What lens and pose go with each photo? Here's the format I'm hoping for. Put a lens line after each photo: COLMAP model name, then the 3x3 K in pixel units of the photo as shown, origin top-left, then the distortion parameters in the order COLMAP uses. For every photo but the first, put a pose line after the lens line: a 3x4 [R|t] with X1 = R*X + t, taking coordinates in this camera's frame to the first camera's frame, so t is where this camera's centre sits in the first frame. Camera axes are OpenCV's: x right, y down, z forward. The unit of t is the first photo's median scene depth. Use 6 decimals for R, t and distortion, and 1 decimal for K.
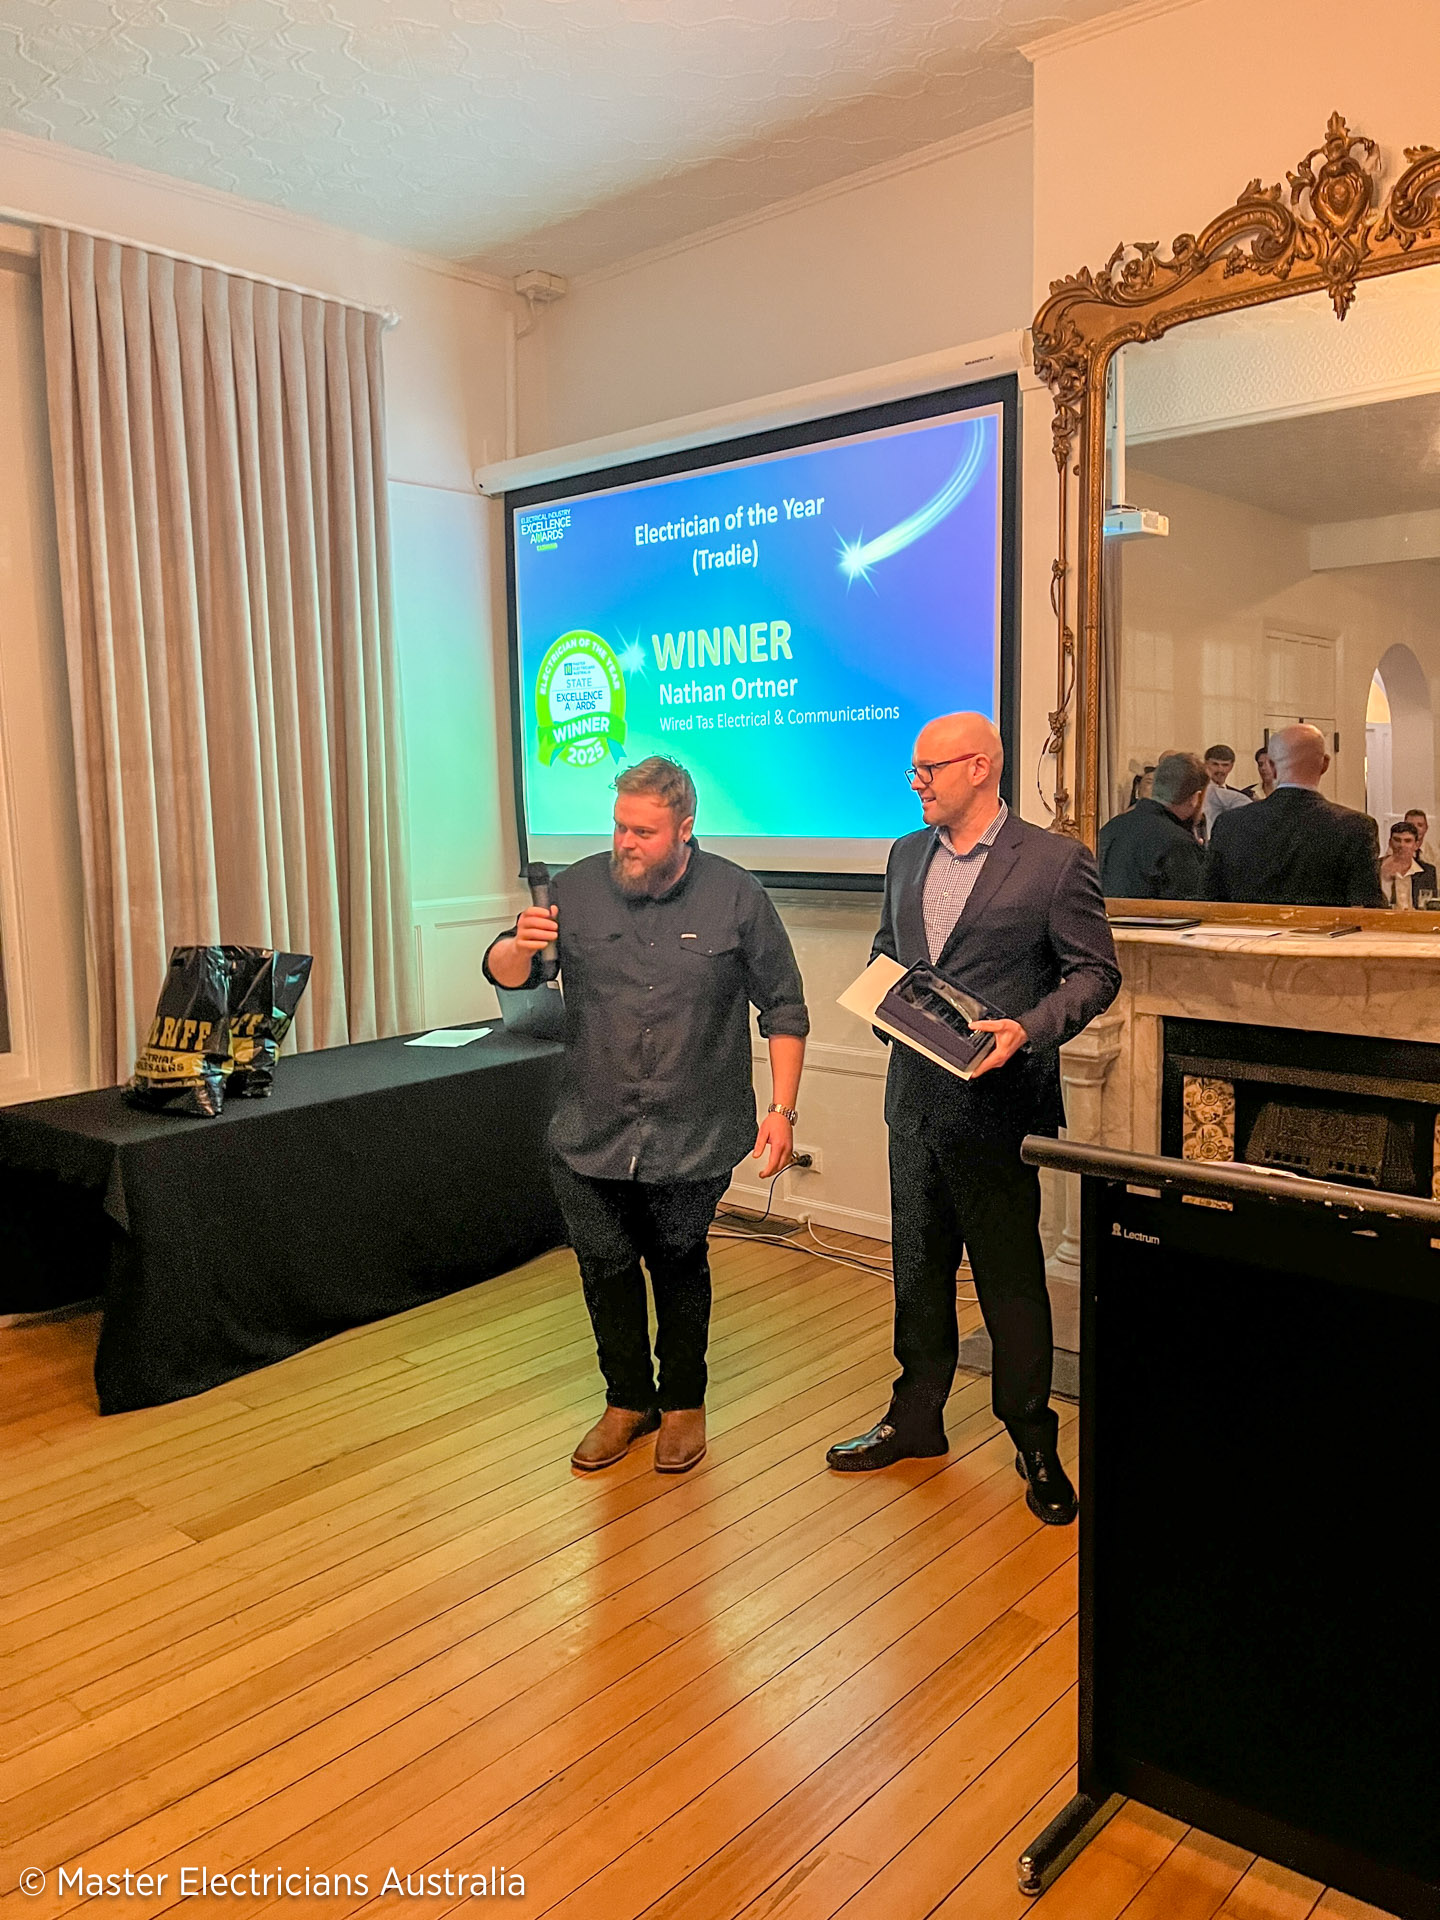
lens RADIAL K [[1455.9, 0, 733.4], [0, 1455.9, 975.5], [0, 0, 1]] dist [0.061631, -0.063631]
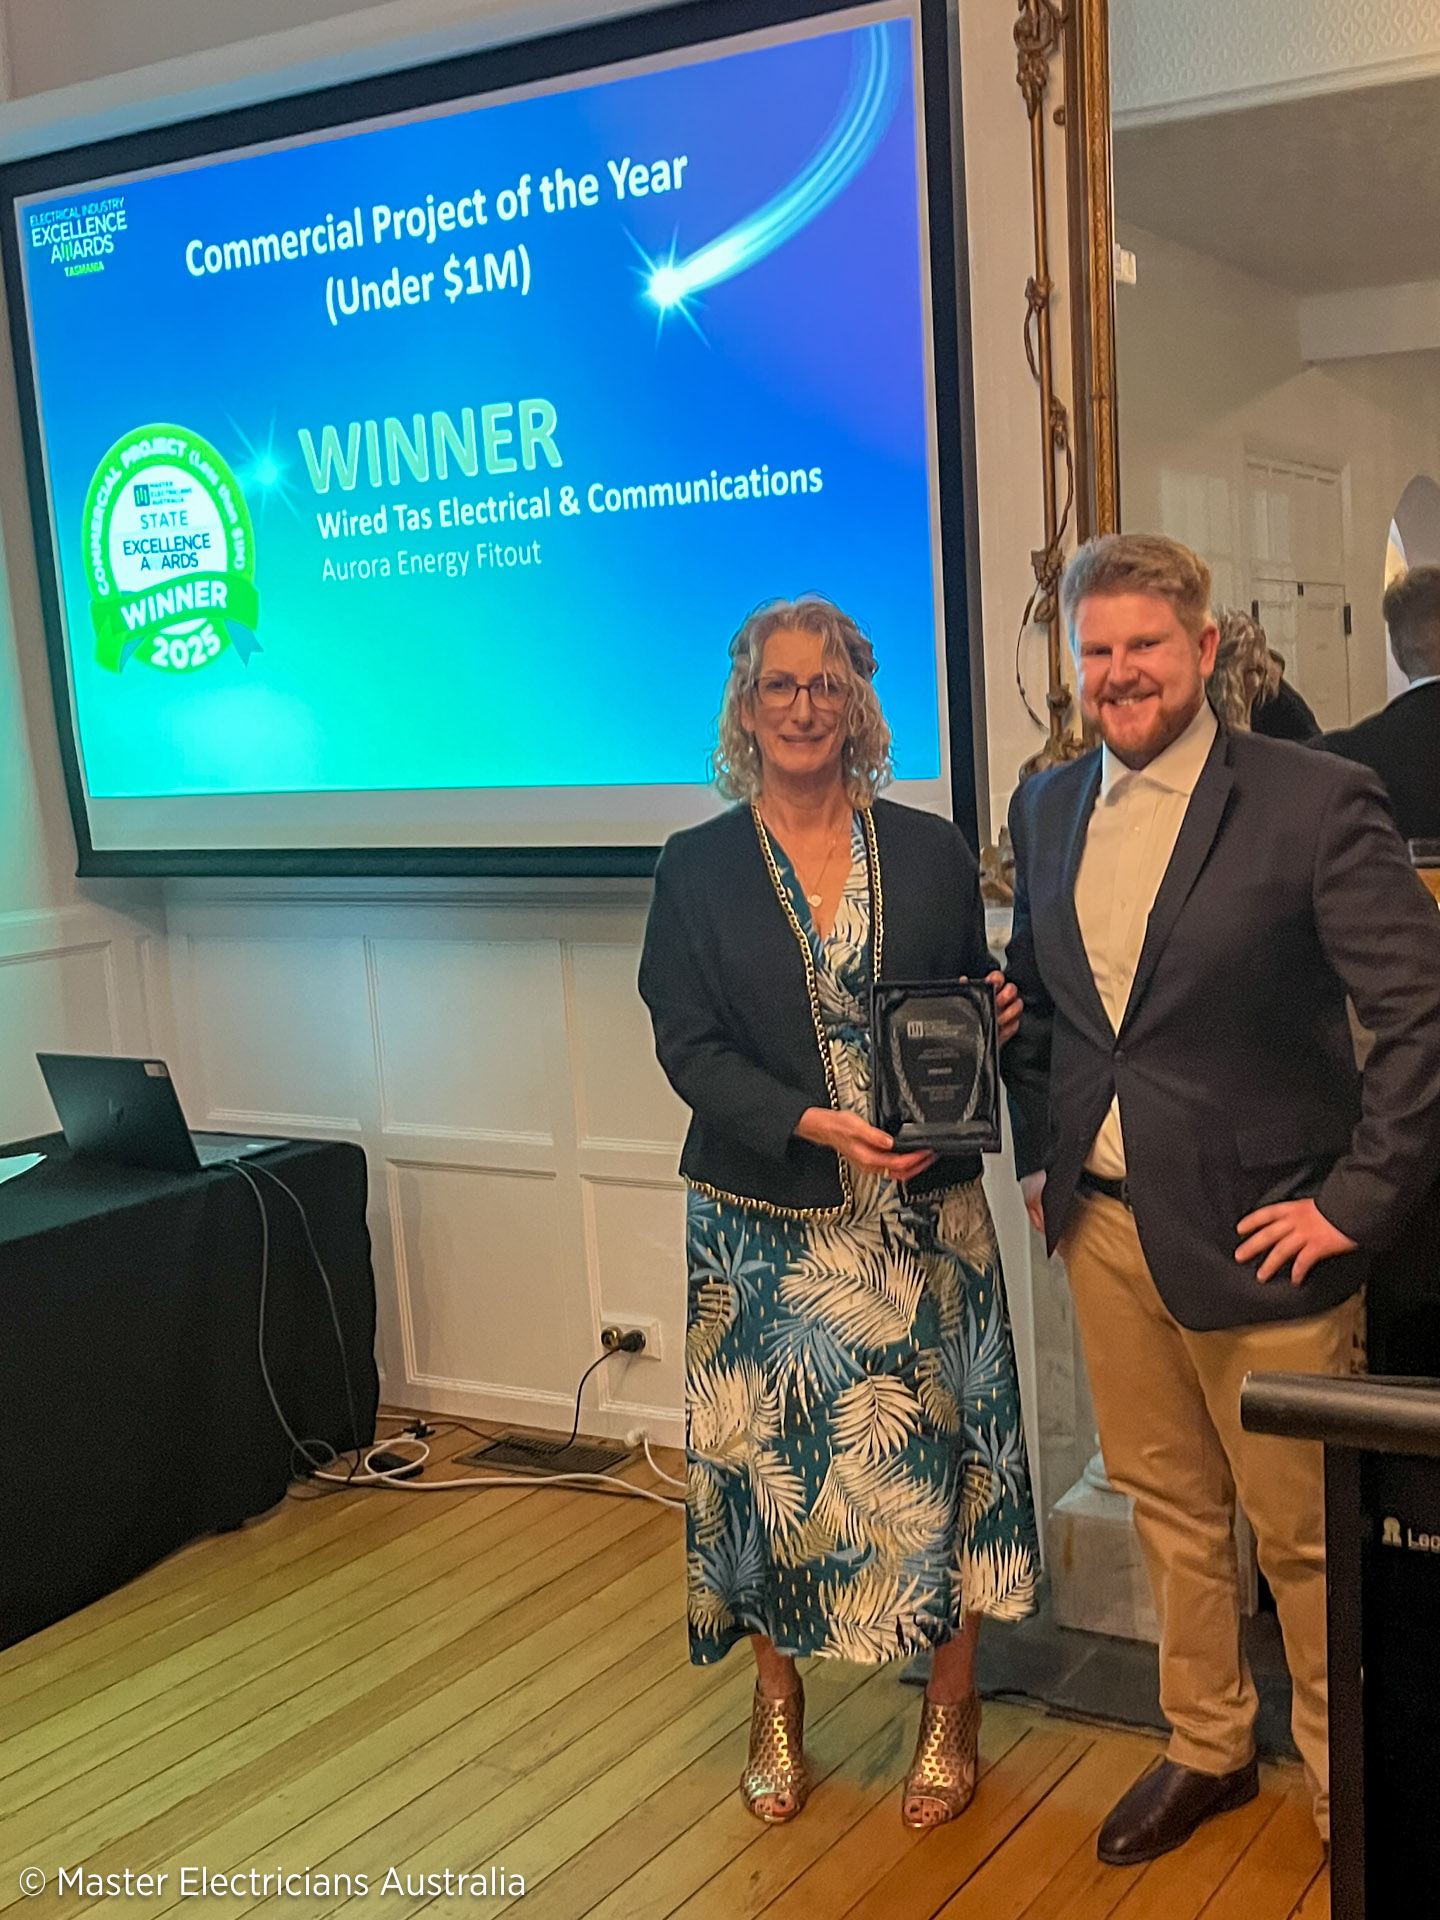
lens RADIAL K [[2153.4, 0, 901.8], [0, 2153.4, 1098.6], [0, 0, 1]] dist [0.070034, -0.075392]
pose [[0.976007, -0.064385, 0.208005, -0.024870], [0.054932, 0.997191, 0.050911, -0.011220], [-0.210698, -0.038264, 0.976802, 0.169602]]
